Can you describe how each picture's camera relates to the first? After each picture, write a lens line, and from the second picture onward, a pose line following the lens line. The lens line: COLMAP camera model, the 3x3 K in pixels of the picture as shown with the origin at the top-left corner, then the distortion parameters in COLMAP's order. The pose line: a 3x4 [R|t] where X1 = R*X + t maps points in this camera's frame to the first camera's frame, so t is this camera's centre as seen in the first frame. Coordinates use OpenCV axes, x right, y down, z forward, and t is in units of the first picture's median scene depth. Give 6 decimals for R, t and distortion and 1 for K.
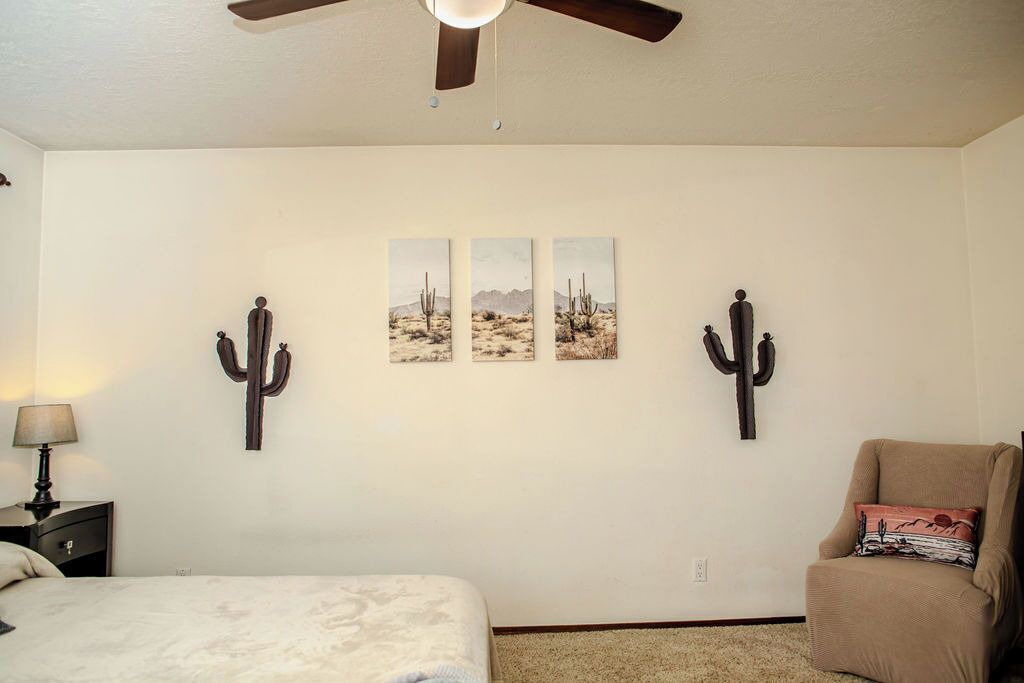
lens RADIAL K [[705.6, 0, 511.2], [0, 705.6, 339.7], [0, 0, 1]] dist [-0.093181, 0.083438]
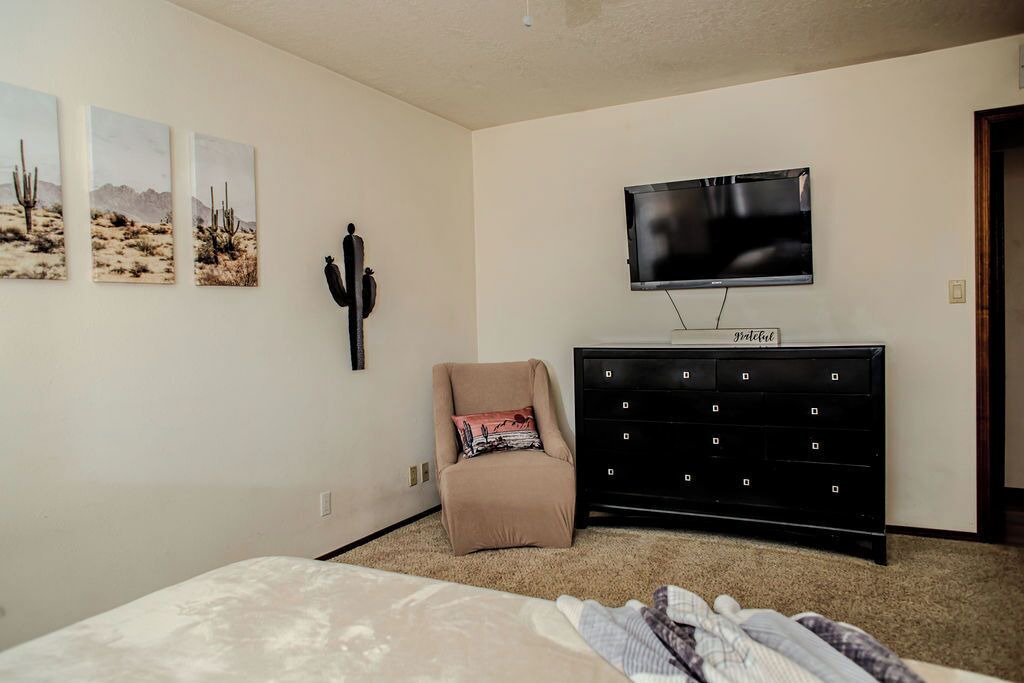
lens RADIAL K [[705.6, 0, 521.0], [0, 705.6, 338.1], [0, 0, 1]] dist [-0.093181, 0.083438]
pose [[0.483847, -0.021824, 0.874881, -0.456554], [-0.045302, 0.997724, 0.049942, 0.033258], [-0.873979, -0.063798, 0.481757, 0.291141]]
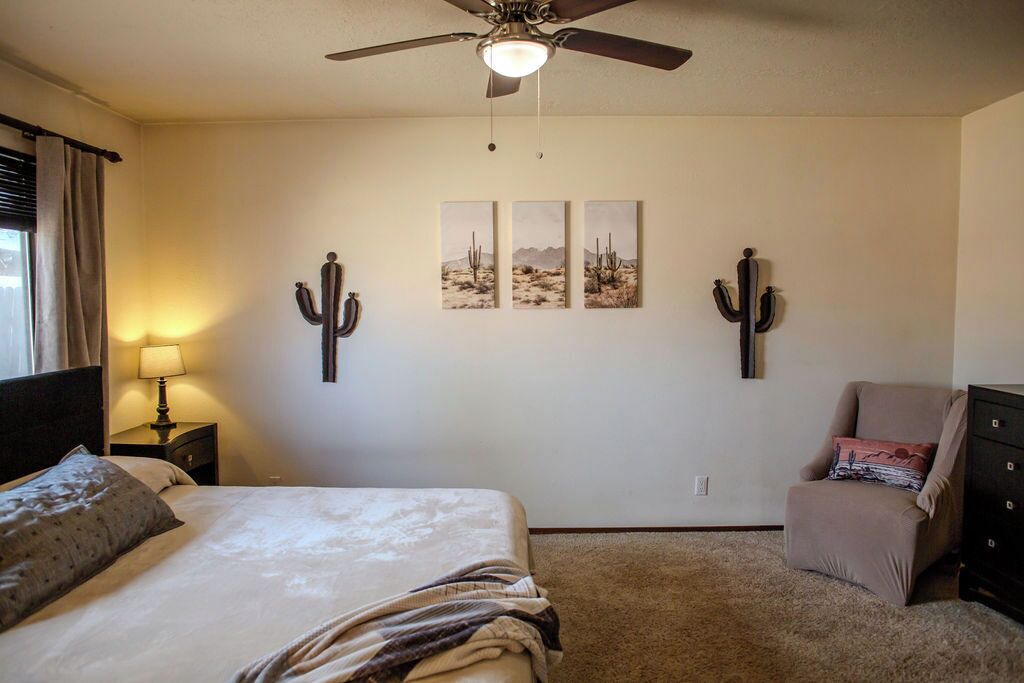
lens RADIAL K [[705.6, 0, 512.2], [0, 705.6, 340.4], [0, 0, 1]] dist [-0.093181, 0.083438]
pose [[0.998998, 0.012469, -0.042976, -0.005015], [-0.006418, 0.990388, 0.138166, -0.079441], [0.044286, -0.137751, 0.989476, -0.166446]]
